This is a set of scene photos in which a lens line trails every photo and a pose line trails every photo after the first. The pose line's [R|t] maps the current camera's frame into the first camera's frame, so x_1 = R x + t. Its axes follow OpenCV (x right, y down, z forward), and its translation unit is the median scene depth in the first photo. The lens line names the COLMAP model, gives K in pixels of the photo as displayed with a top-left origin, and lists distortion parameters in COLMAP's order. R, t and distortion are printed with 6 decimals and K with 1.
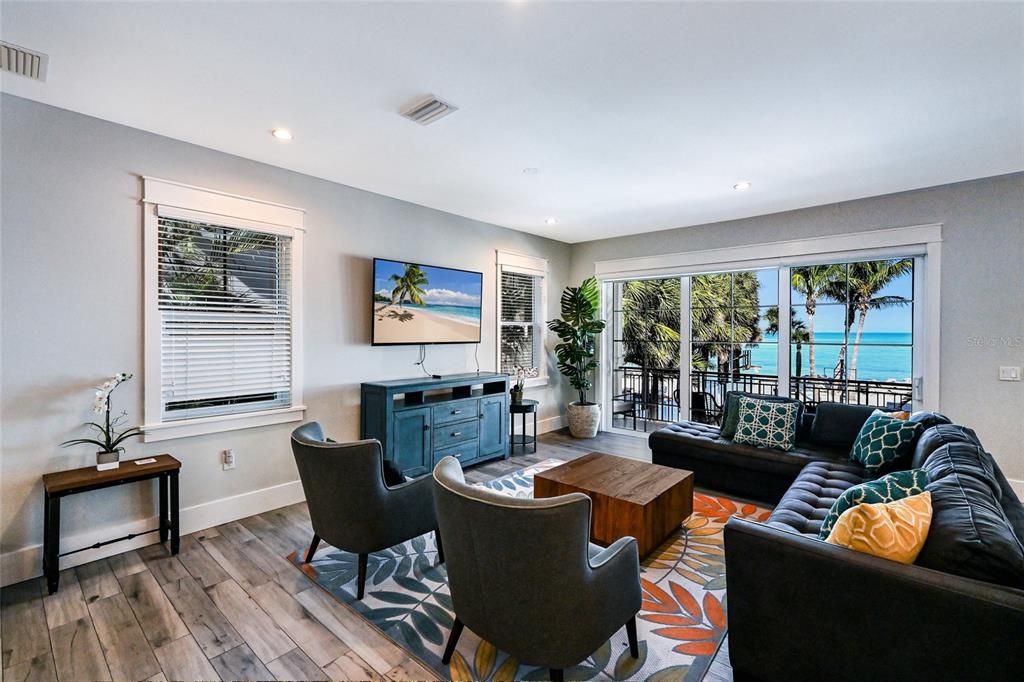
lens RADIAL K [[451.3, 0, 512.8], [0, 451.3, 336.9], [0, 0, 1]] dist [0.005663, -0.000241]
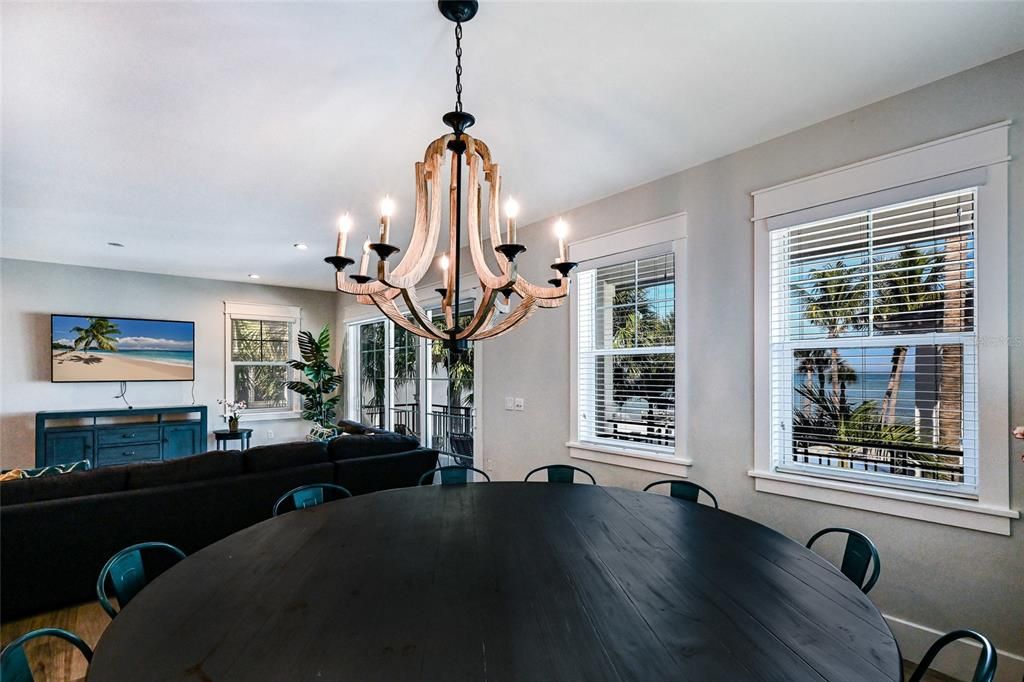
lens RADIAL K [[477.8, 0, 513.7], [0, 477.8, 374.9], [0, 0, 1]] dist [0.000693, 0.000015]
pose [[0.987444, -0.009425, -0.157686, 1.158102], [0.008230, 0.999932, -0.008228, 0.017951], [0.157752, 0.006827, 0.987455, -0.137606]]
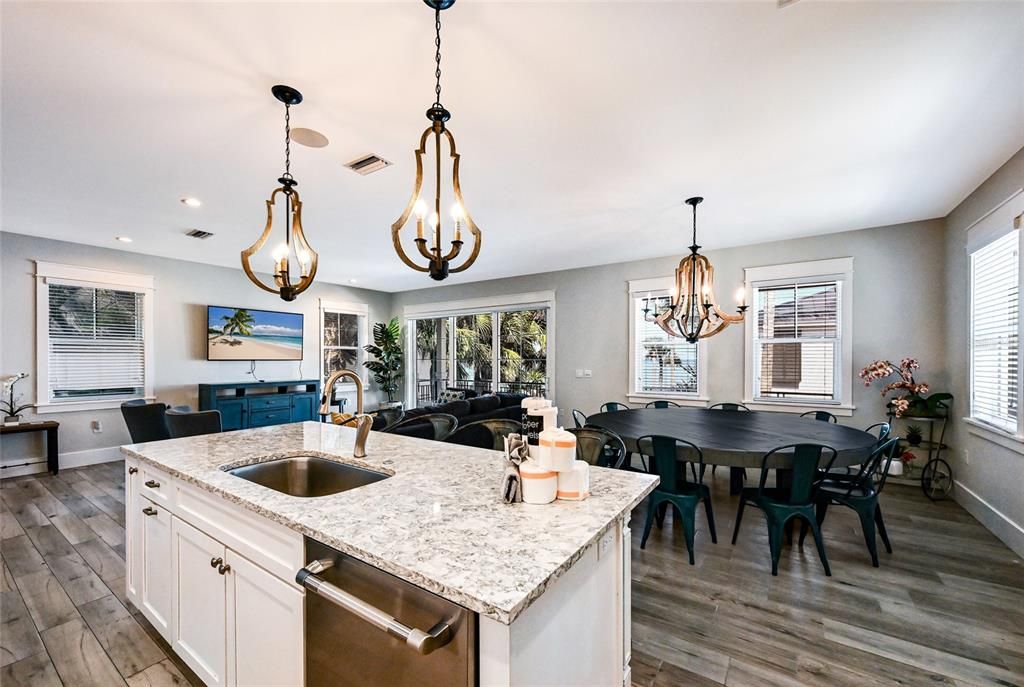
lens RADIAL K [[405.8, 0, 516.6], [0, 405.8, 362.5], [0, 0, 1]] dist [-0.001648, 0.000243]
pose [[0.992781, -0.005908, 0.119794, 0.579358], [0.006228, 0.999978, -0.002297, 0.034129], [-0.119777, 0.003026, 0.992796, -0.536380]]
